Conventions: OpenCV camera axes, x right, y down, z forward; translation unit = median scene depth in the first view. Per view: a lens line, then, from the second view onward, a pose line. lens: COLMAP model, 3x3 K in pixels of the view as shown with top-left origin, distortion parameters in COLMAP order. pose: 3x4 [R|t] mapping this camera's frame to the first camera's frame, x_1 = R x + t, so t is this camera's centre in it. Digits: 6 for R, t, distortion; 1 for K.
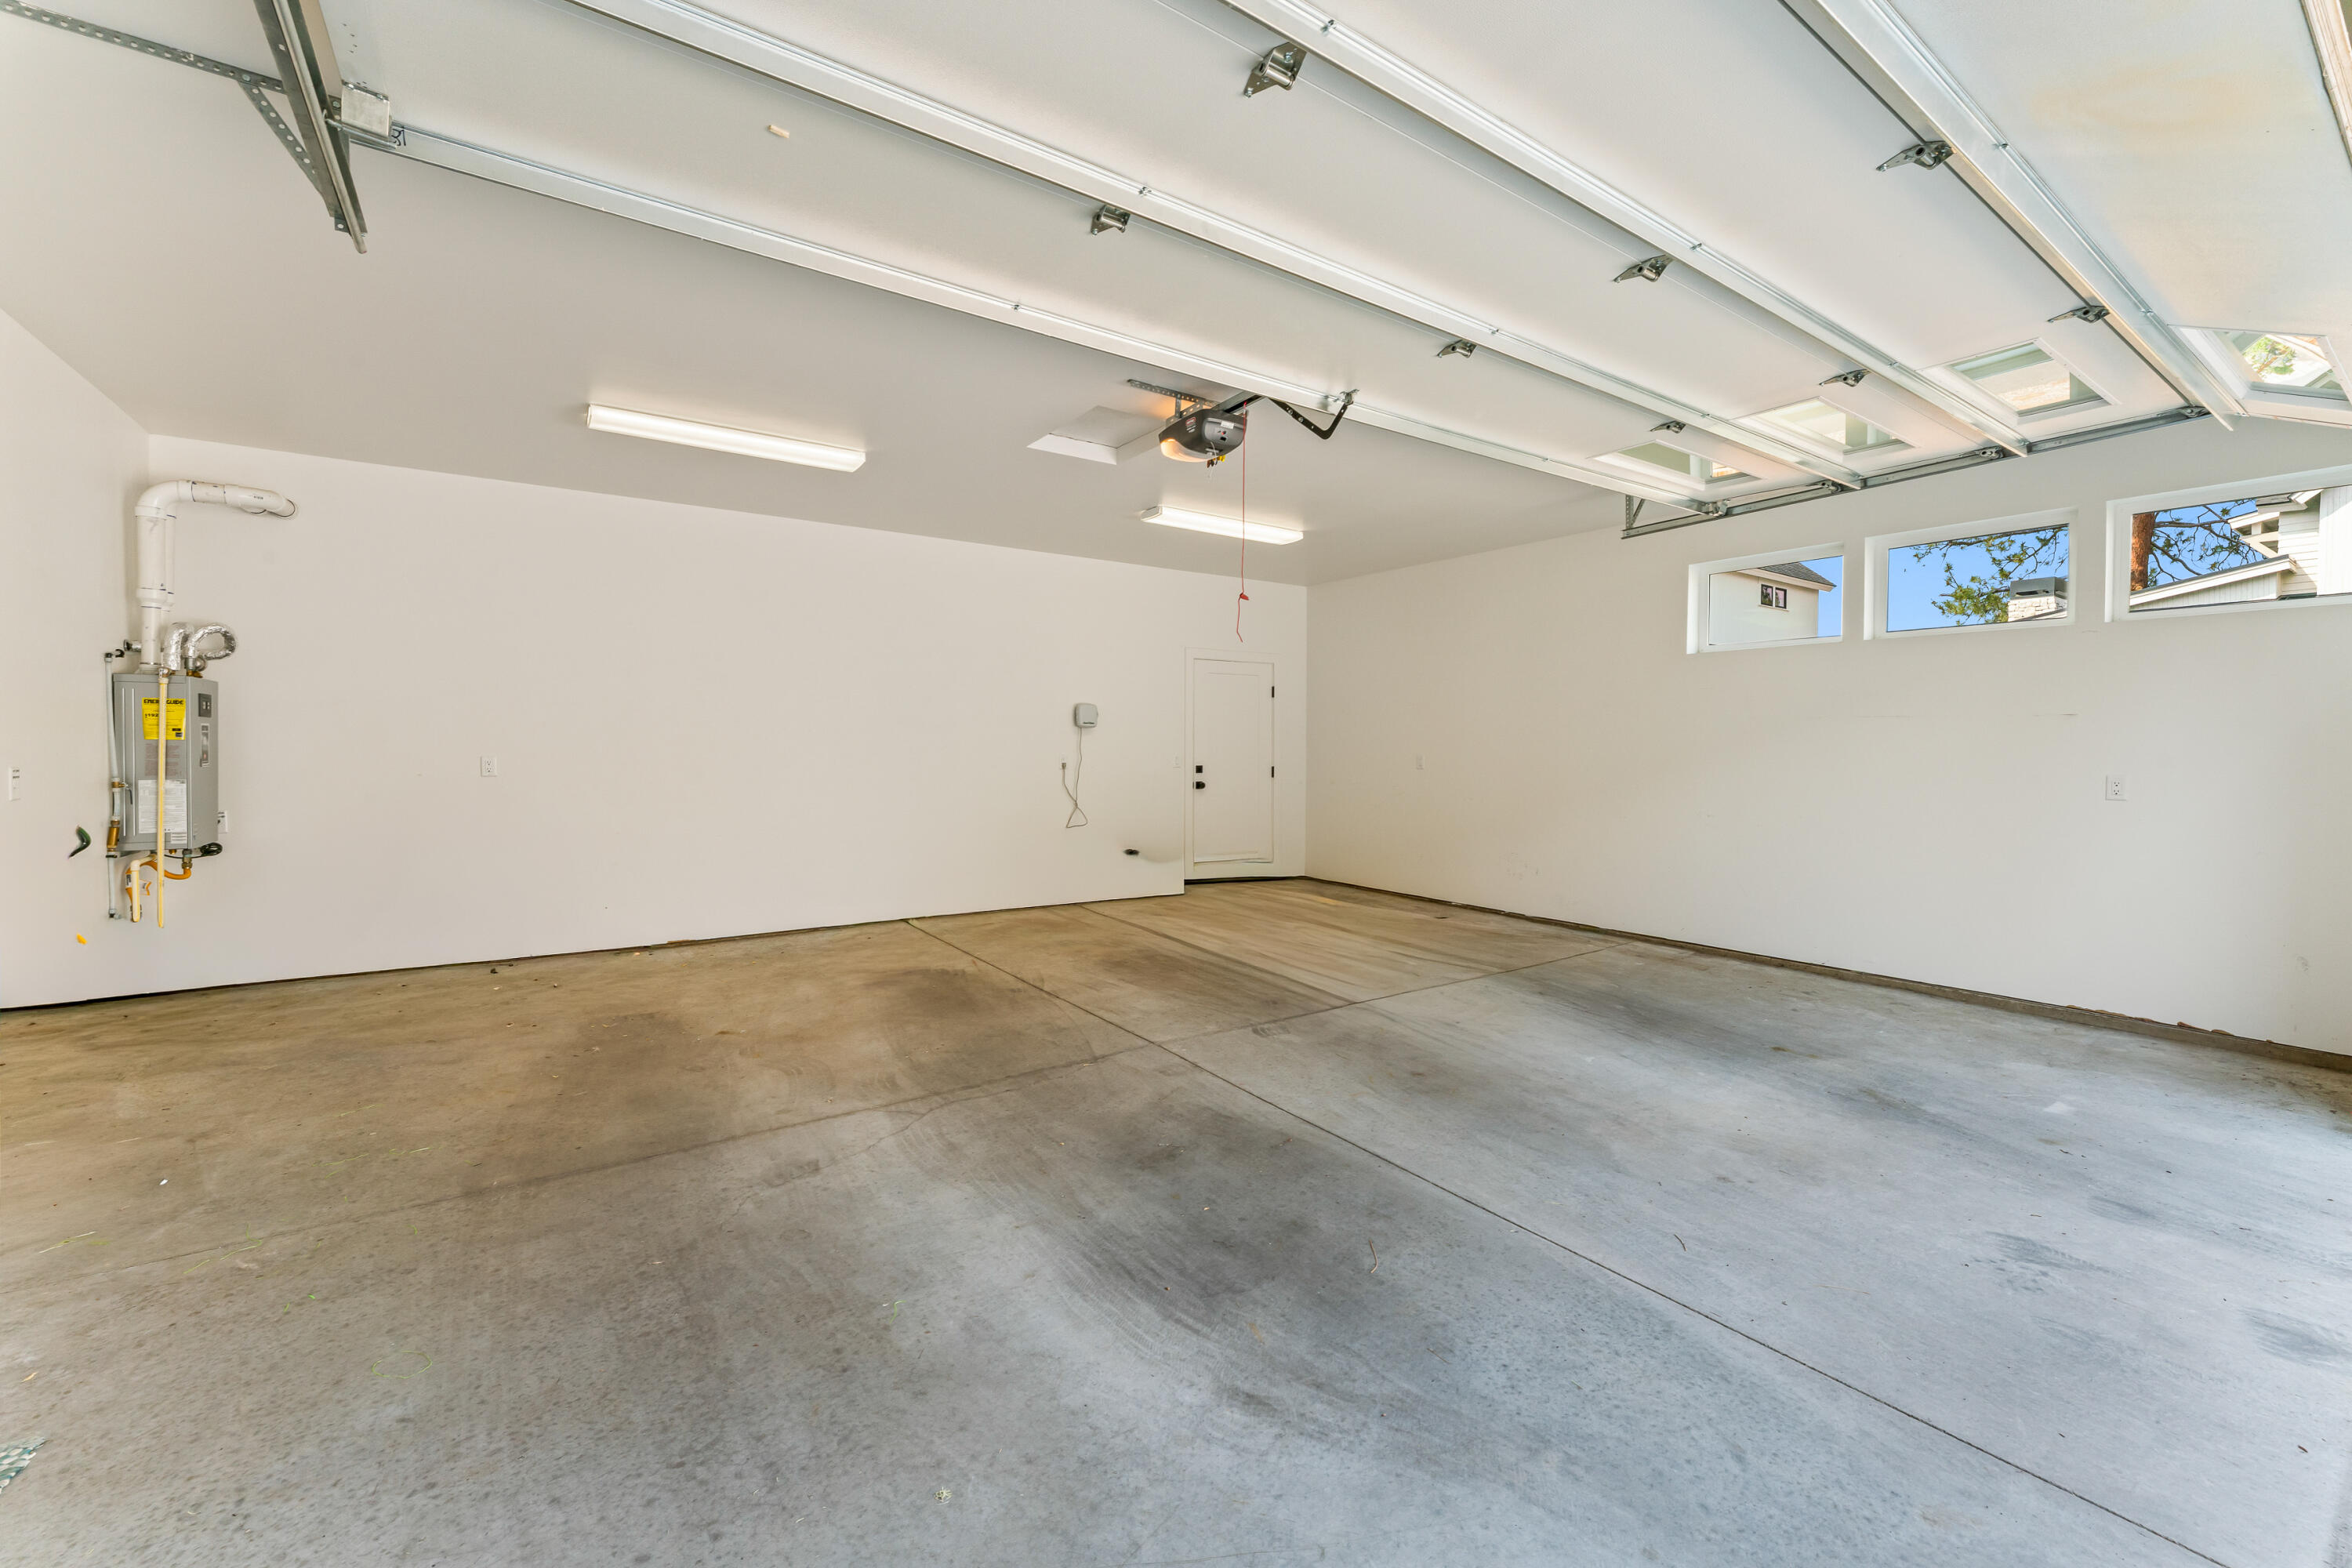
lens RADIAL K [[961.5, 0, 1182.3], [0, 961.5, 770.5], [0, 0, 1]] dist [-0.001075, -0.001026]
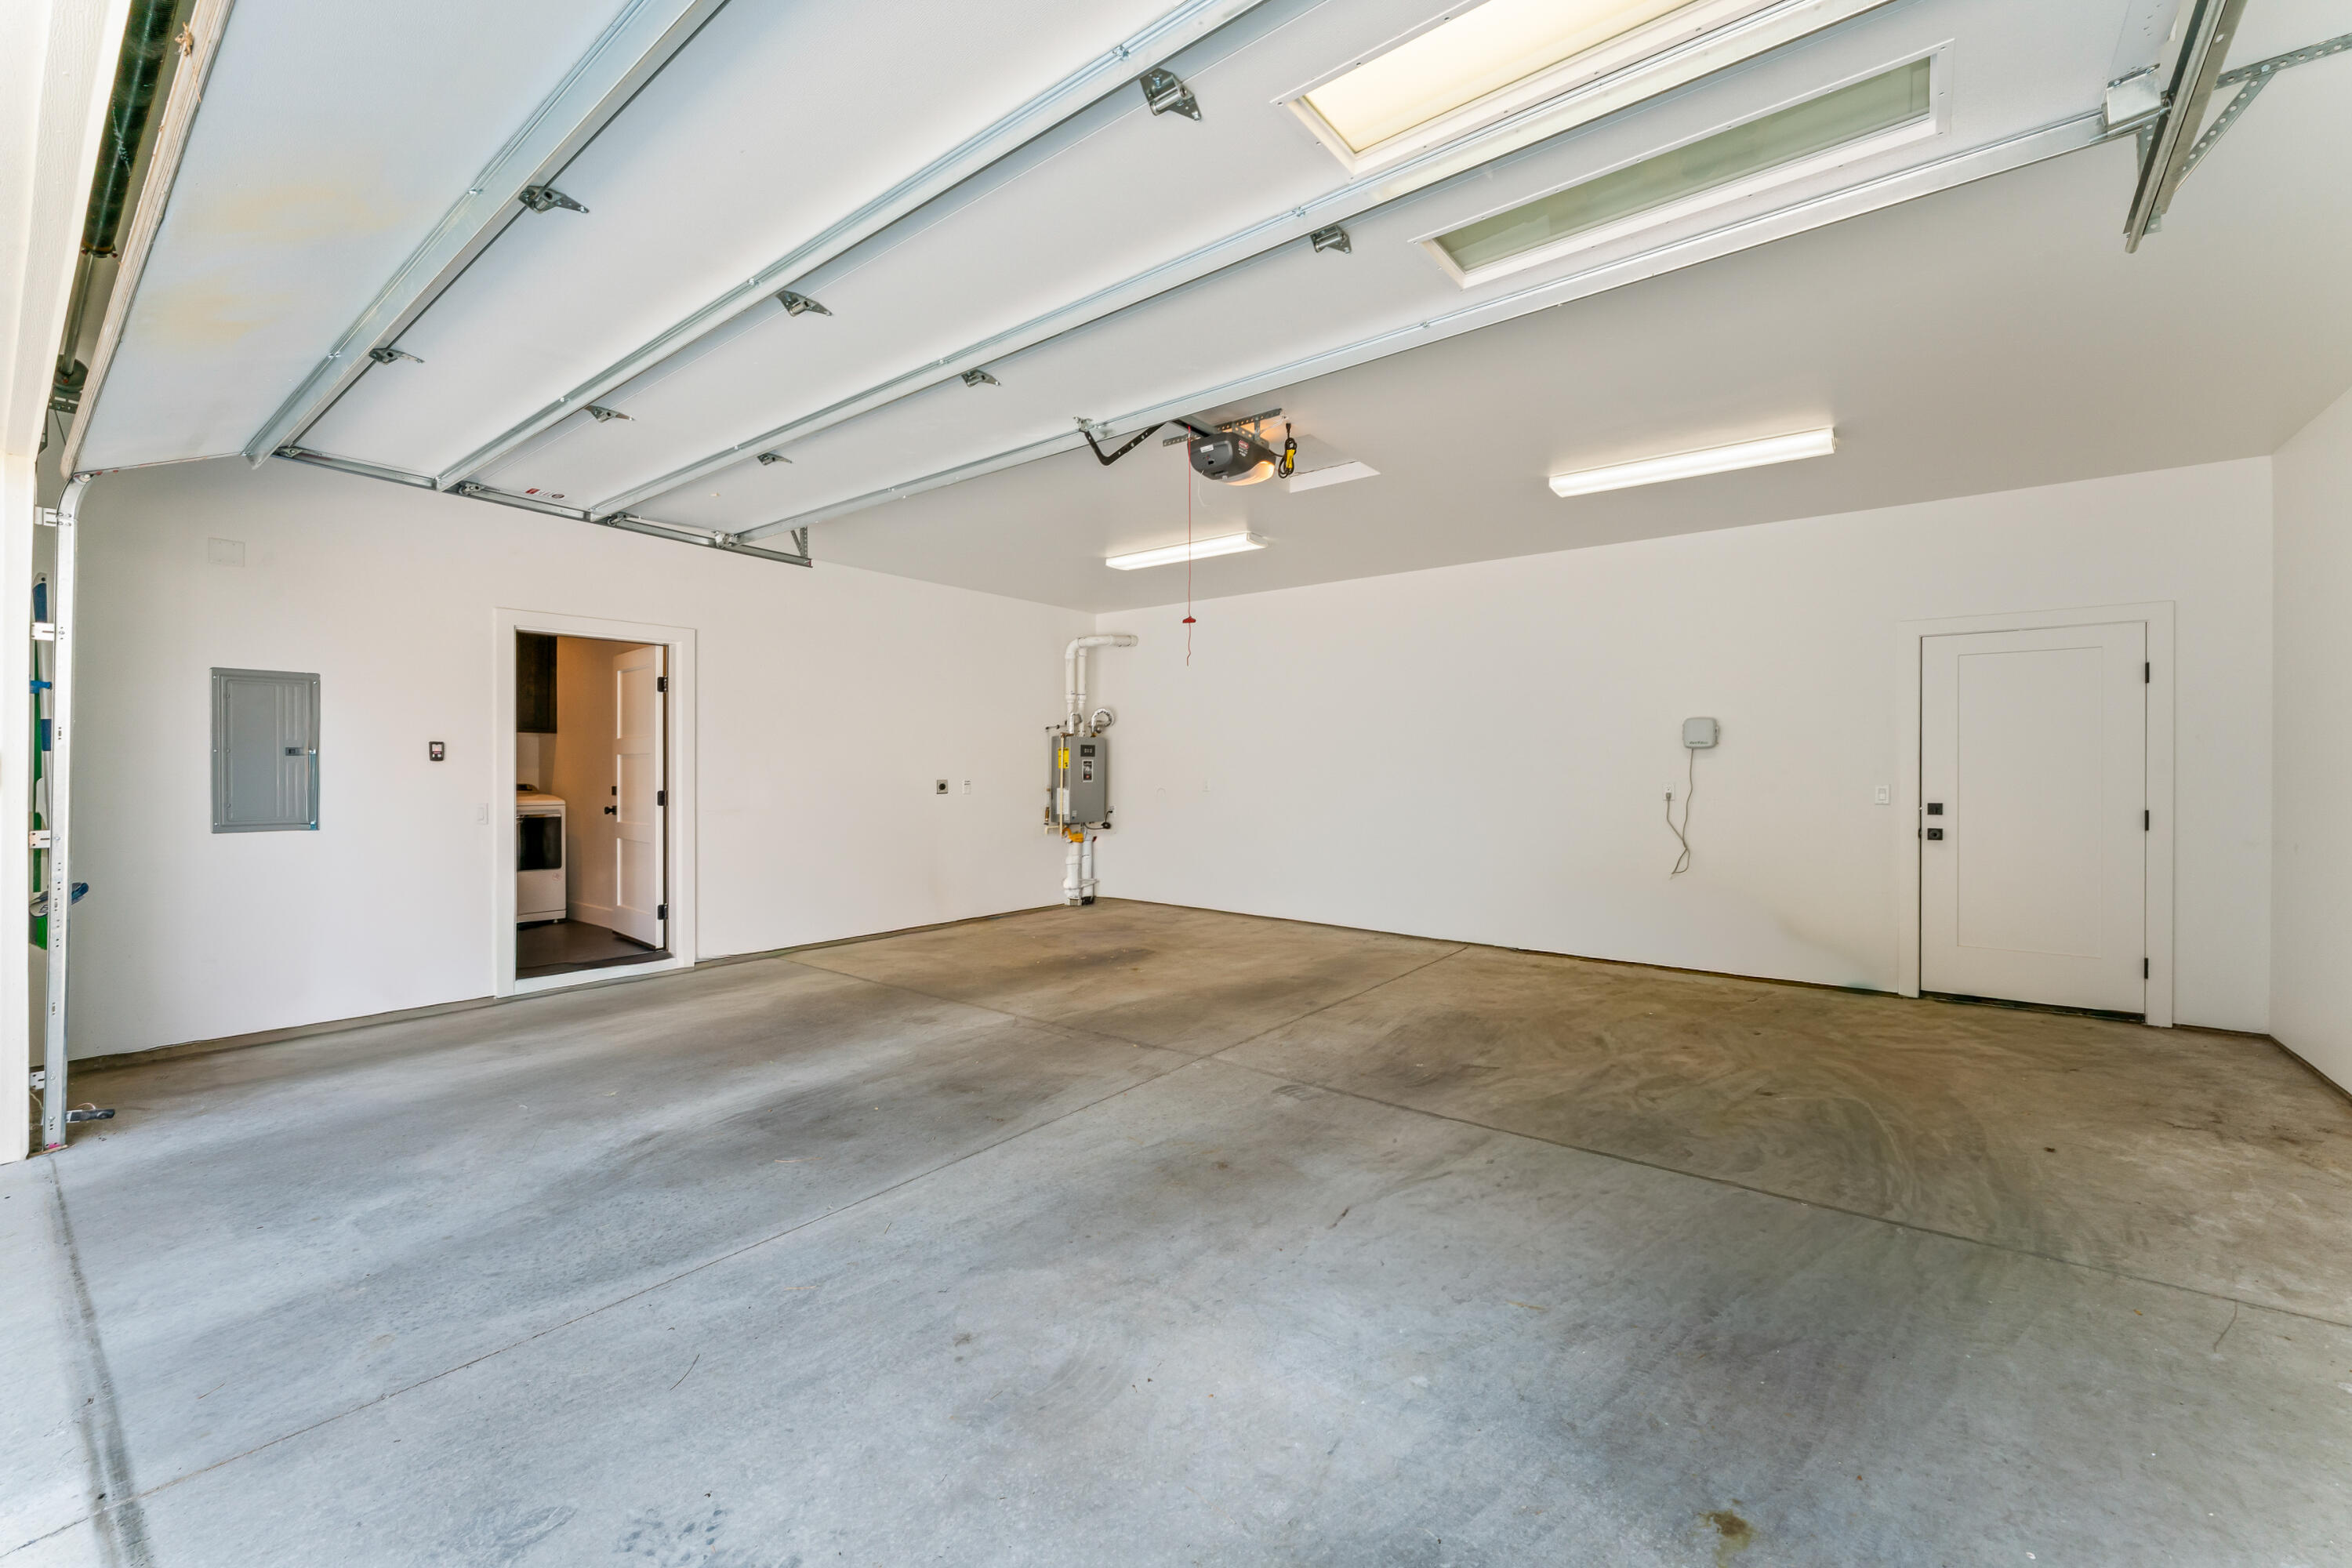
lens RADIAL K [[961.5, 0, 1178.4], [0, 961.5, 776.1], [0, 0, 1]] dist [-0.001075, -0.001026]
pose [[0.277277, 0.002439, -0.960787, 1.136499], [-0.027279, 0.999614, -0.005335, -0.014533], [0.960403, 0.027689, 0.277237, 0.800752]]
